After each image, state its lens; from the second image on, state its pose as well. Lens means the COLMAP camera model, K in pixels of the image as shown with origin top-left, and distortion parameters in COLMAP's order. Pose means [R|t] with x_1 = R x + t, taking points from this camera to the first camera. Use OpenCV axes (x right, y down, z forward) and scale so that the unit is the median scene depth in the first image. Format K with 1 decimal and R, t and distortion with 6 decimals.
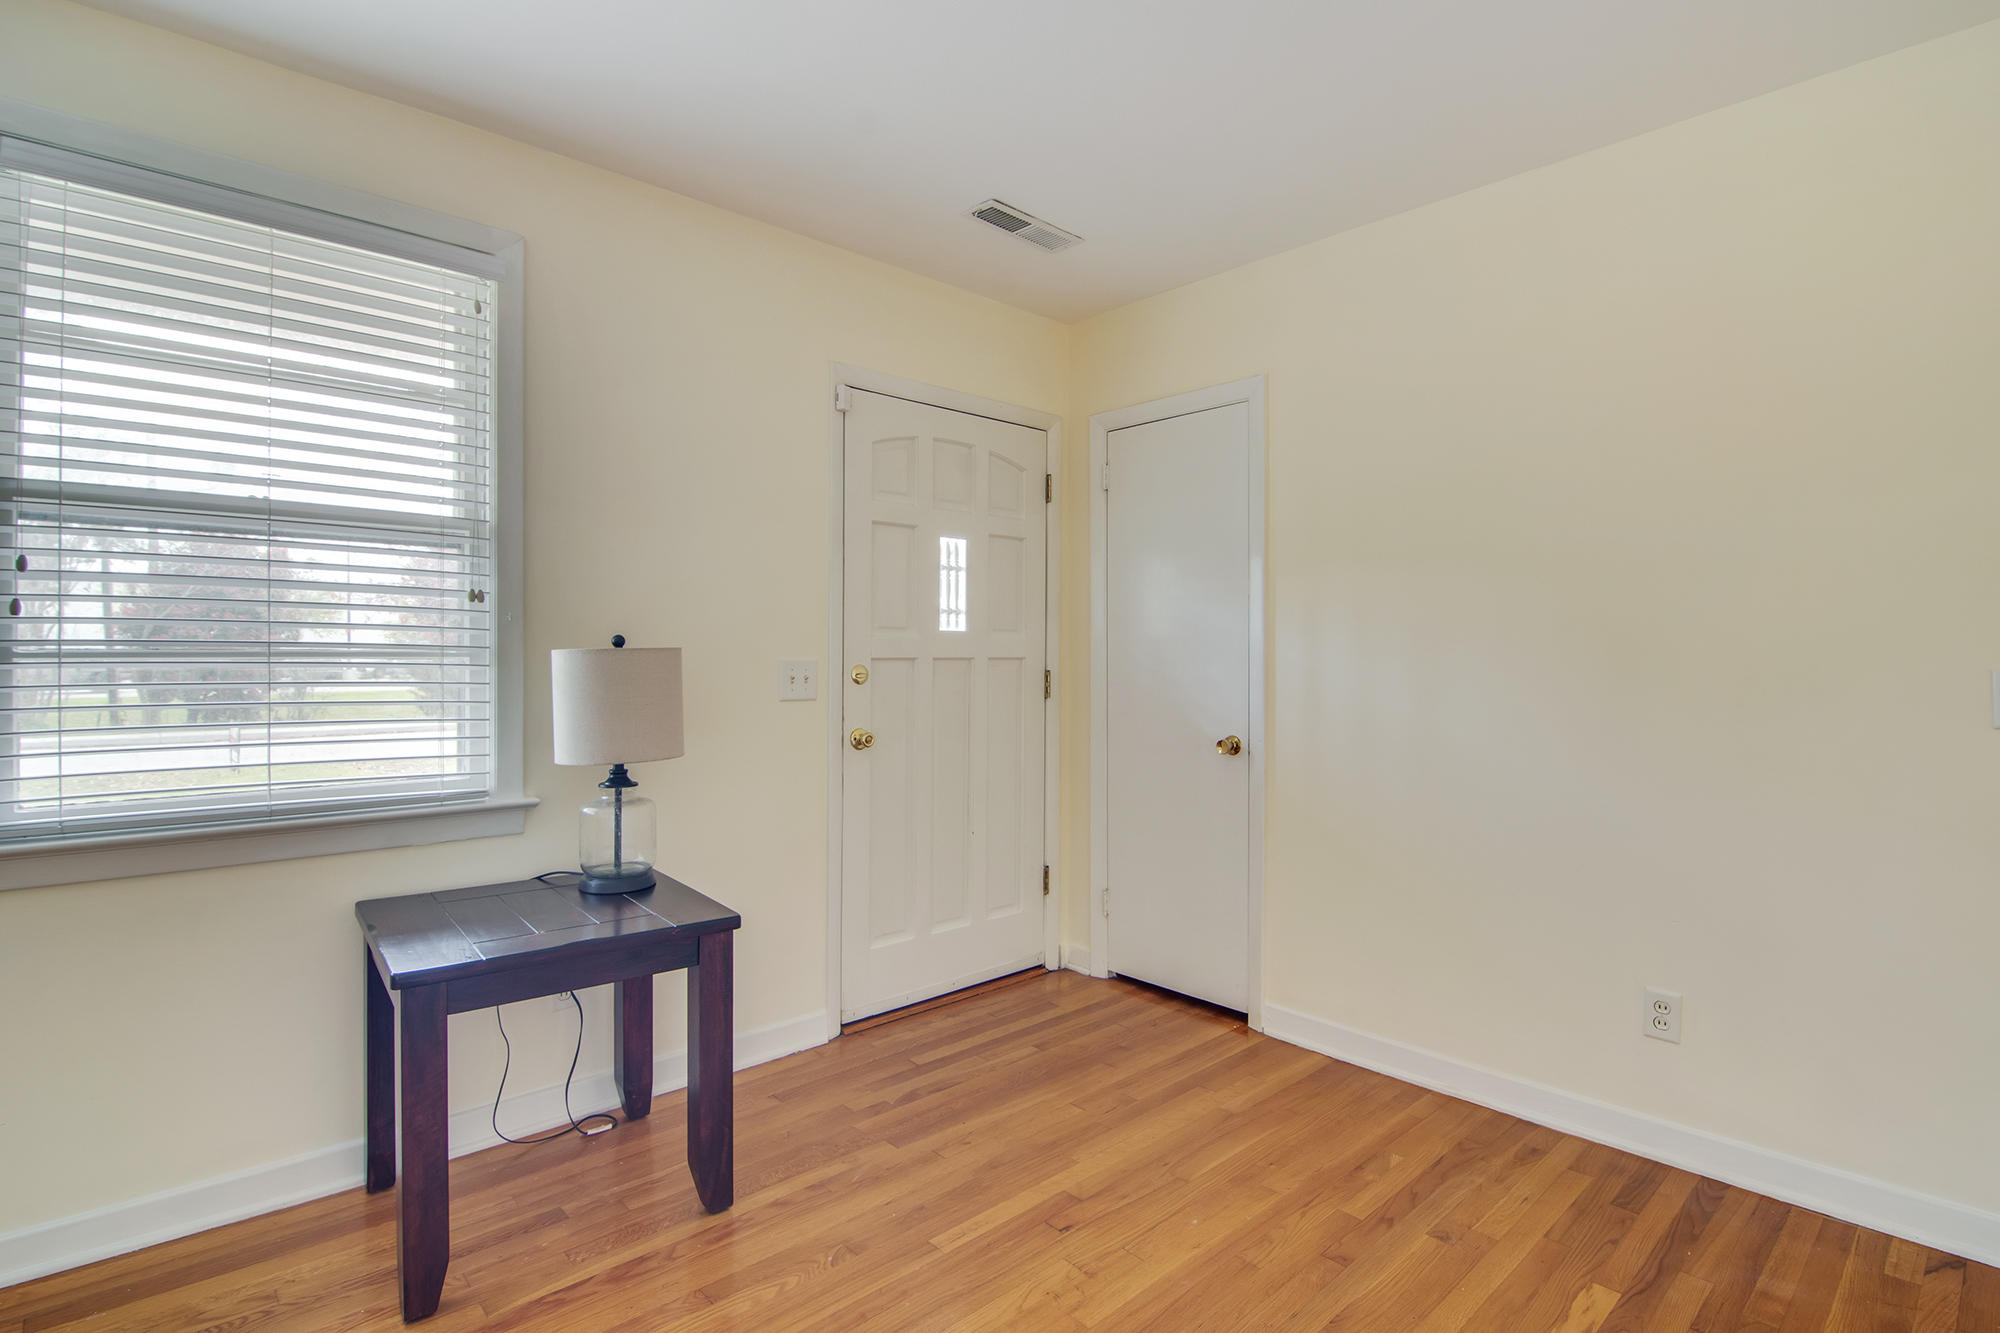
lens RADIAL K [[1016.7, 0, 985.8], [0, 1016.7, 649.1], [0, 0, 1]] dist [0.019361, -0.002050]
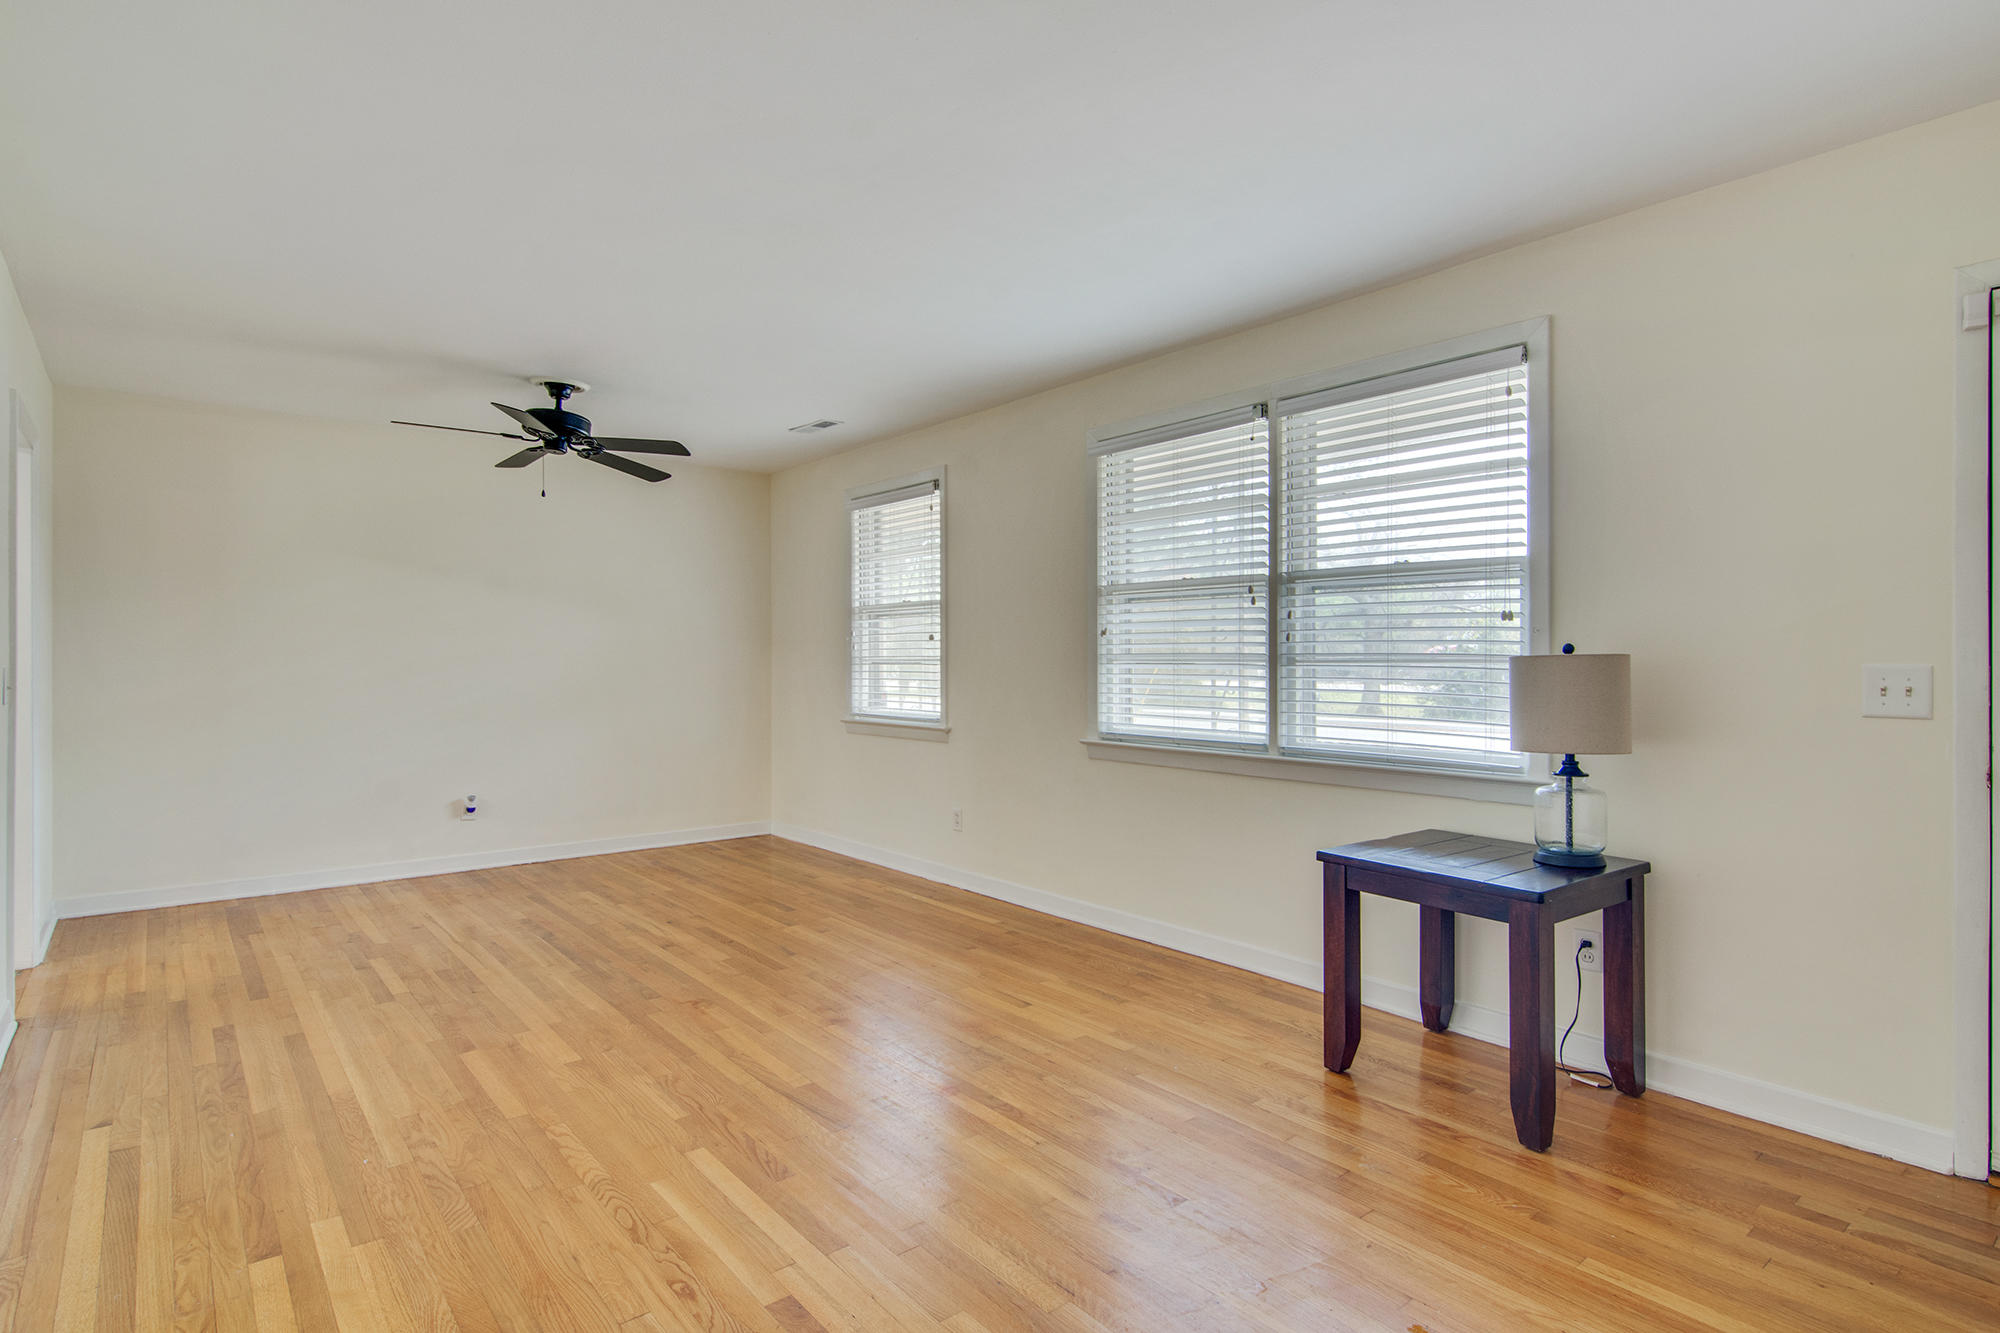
lens RADIAL K [[1016.7, 0, 985.8], [0, 1016.7, 649.1], [0, 0, 1]] dist [0.019361, -0.002050]
pose [[-0.066463, -0.024012, -0.997500, 0.773973], [-0.006609, 0.999699, -0.023625, 0.023839], [0.997767, 0.005022, -0.066602, 0.396740]]
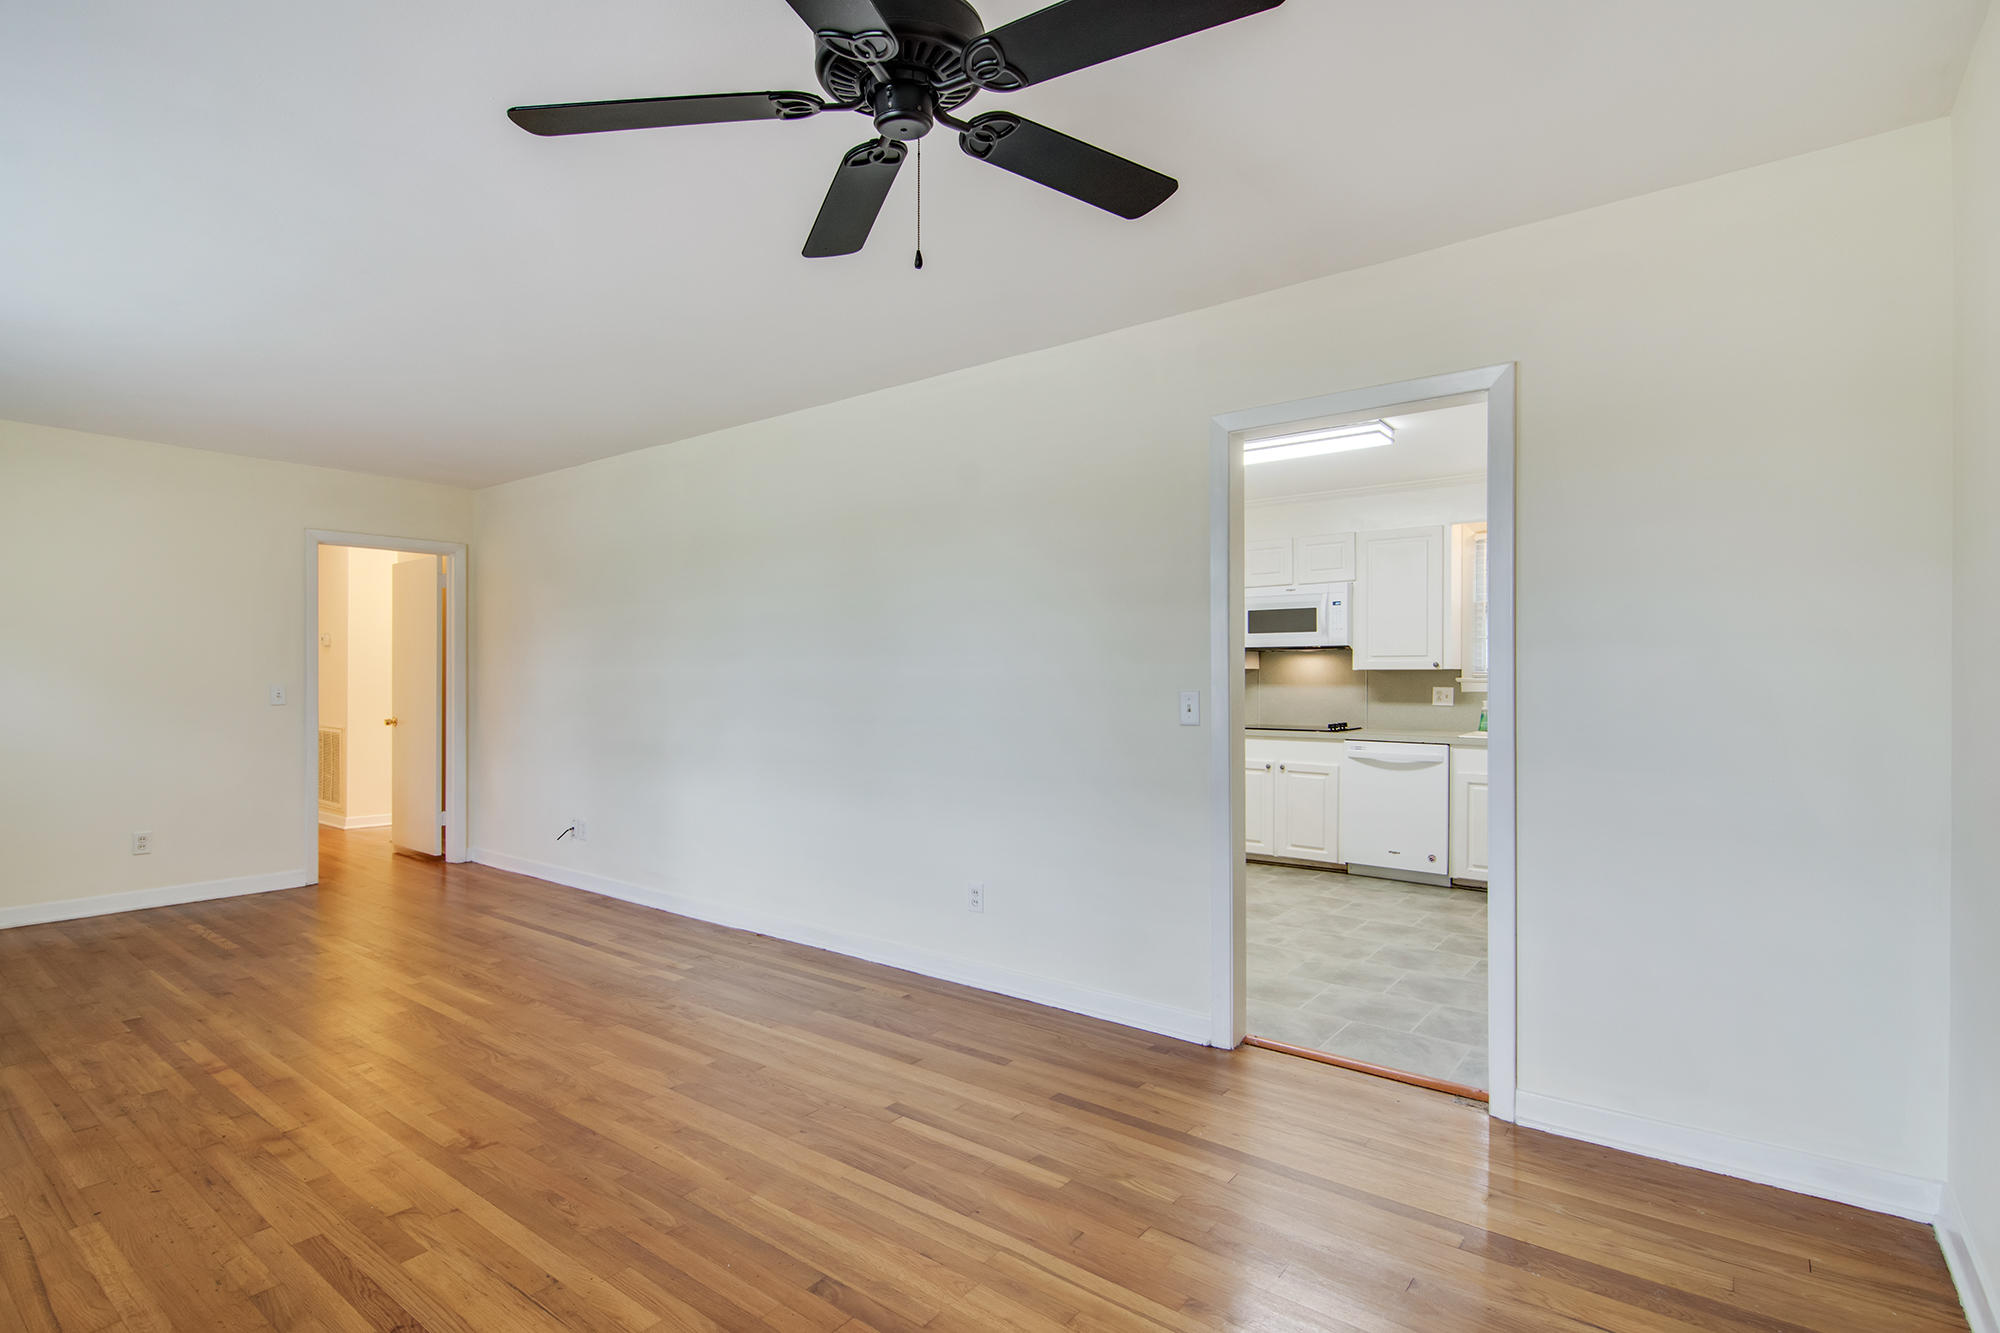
lens RADIAL K [[966.6, 0, 991.5], [0, 966.6, 675.1], [0, 0, 1]] dist [0.019885, -0.008653]
pose [[-0.167333, -0.008736, 0.985862, -1.597972], [-0.001009, 0.999962, 0.008689, -0.007859], [-0.985900, 0.000460, -0.167336, -0.421033]]
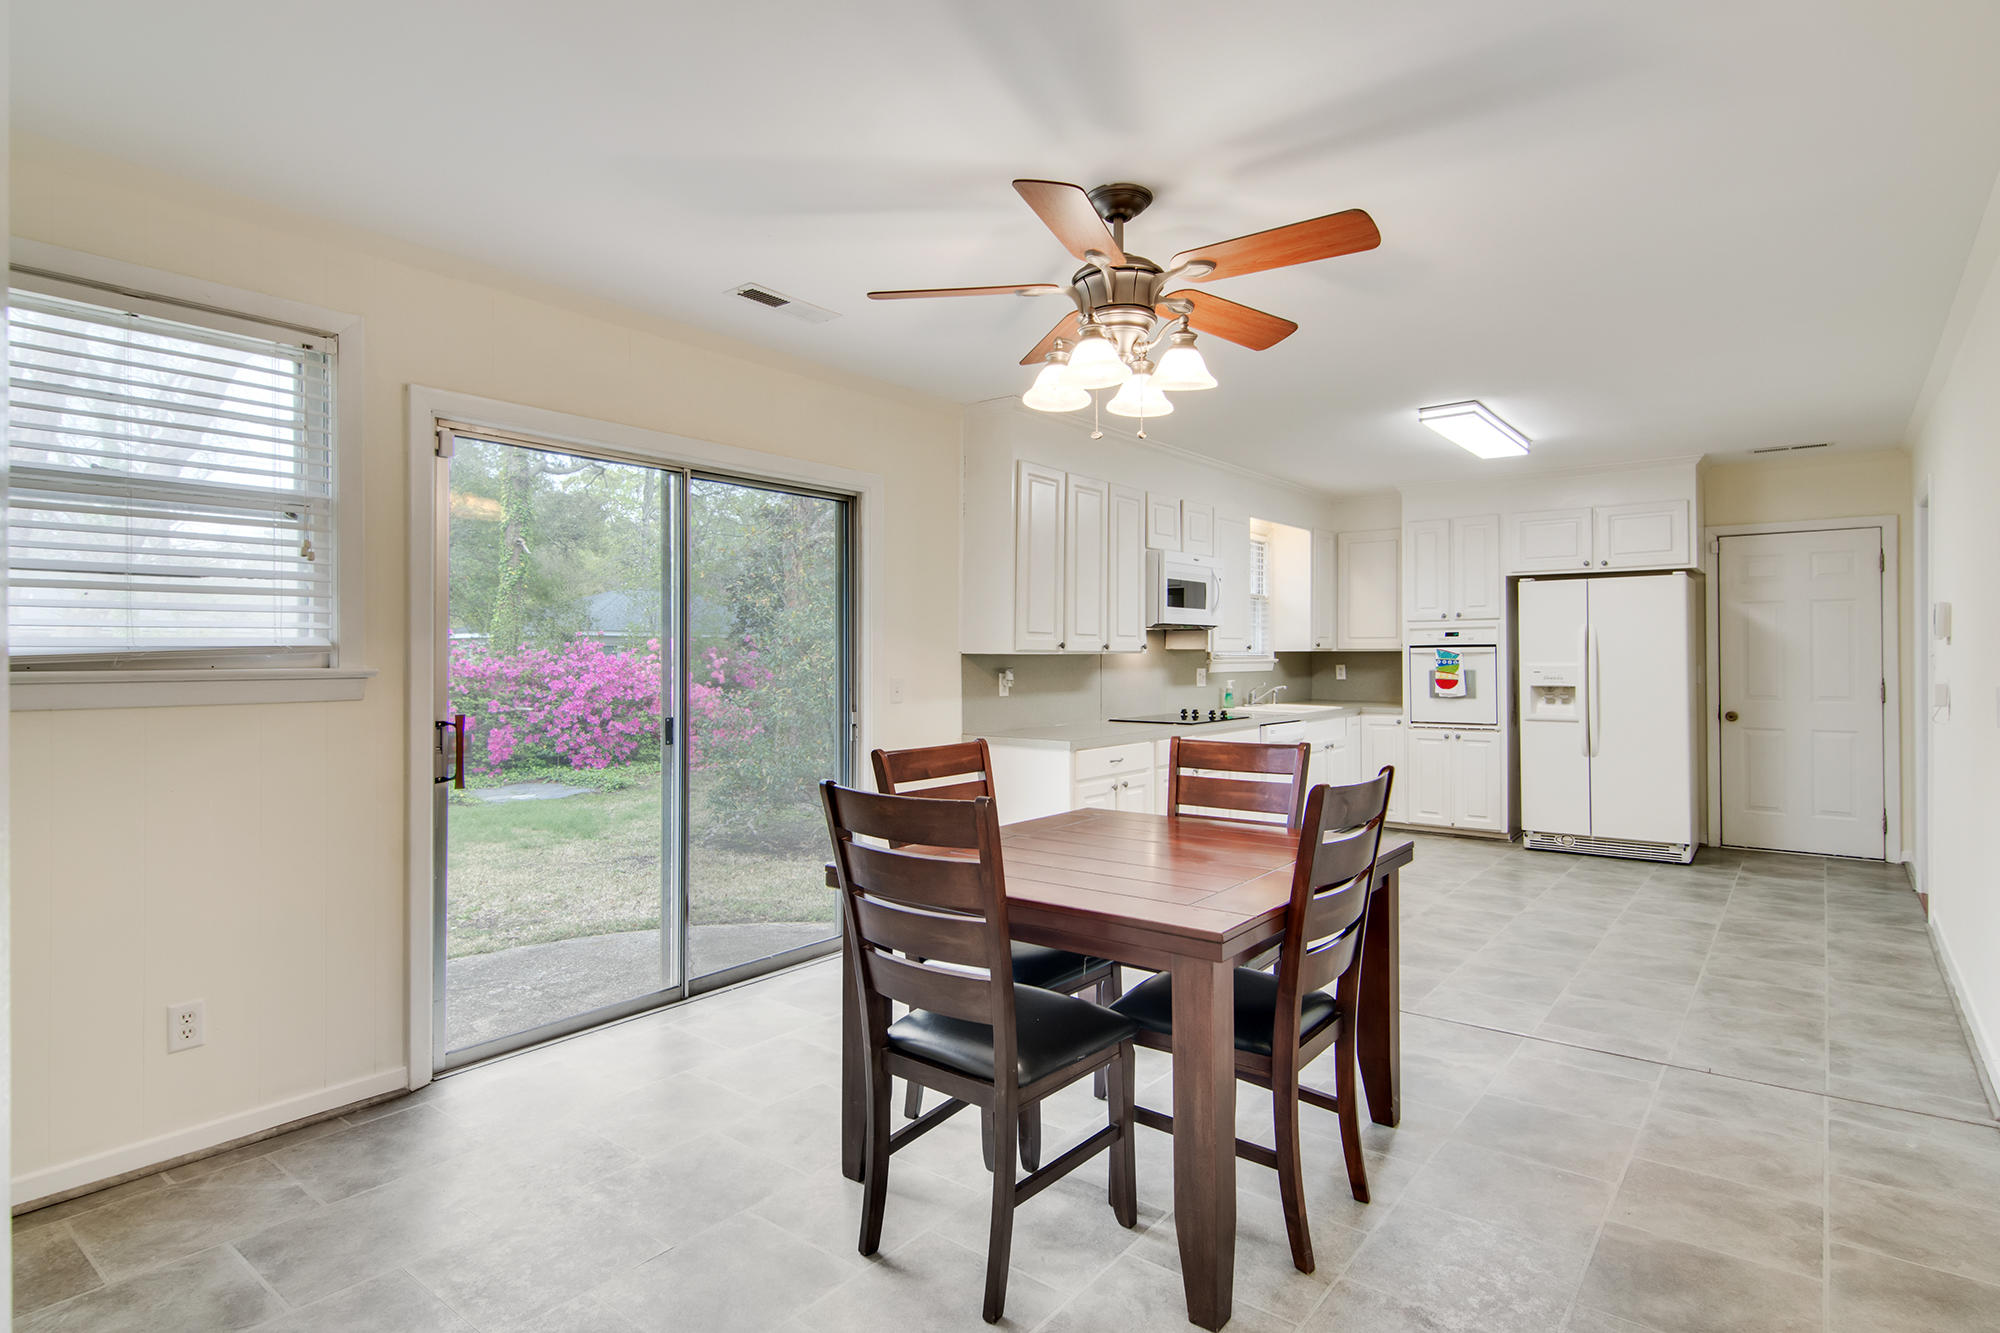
lens RADIAL K [[1047.7, 0, 973.9], [0, 1047.7, 649.7], [0, 0, 1]] dist [0.000155, -0.000701]
pose [[-0.989619, -0.011485, -0.143258, 1.538311], [-0.011231, 0.999934, -0.002576, 0.006081], [0.143278, -0.000940, -0.989682, 0.641207]]
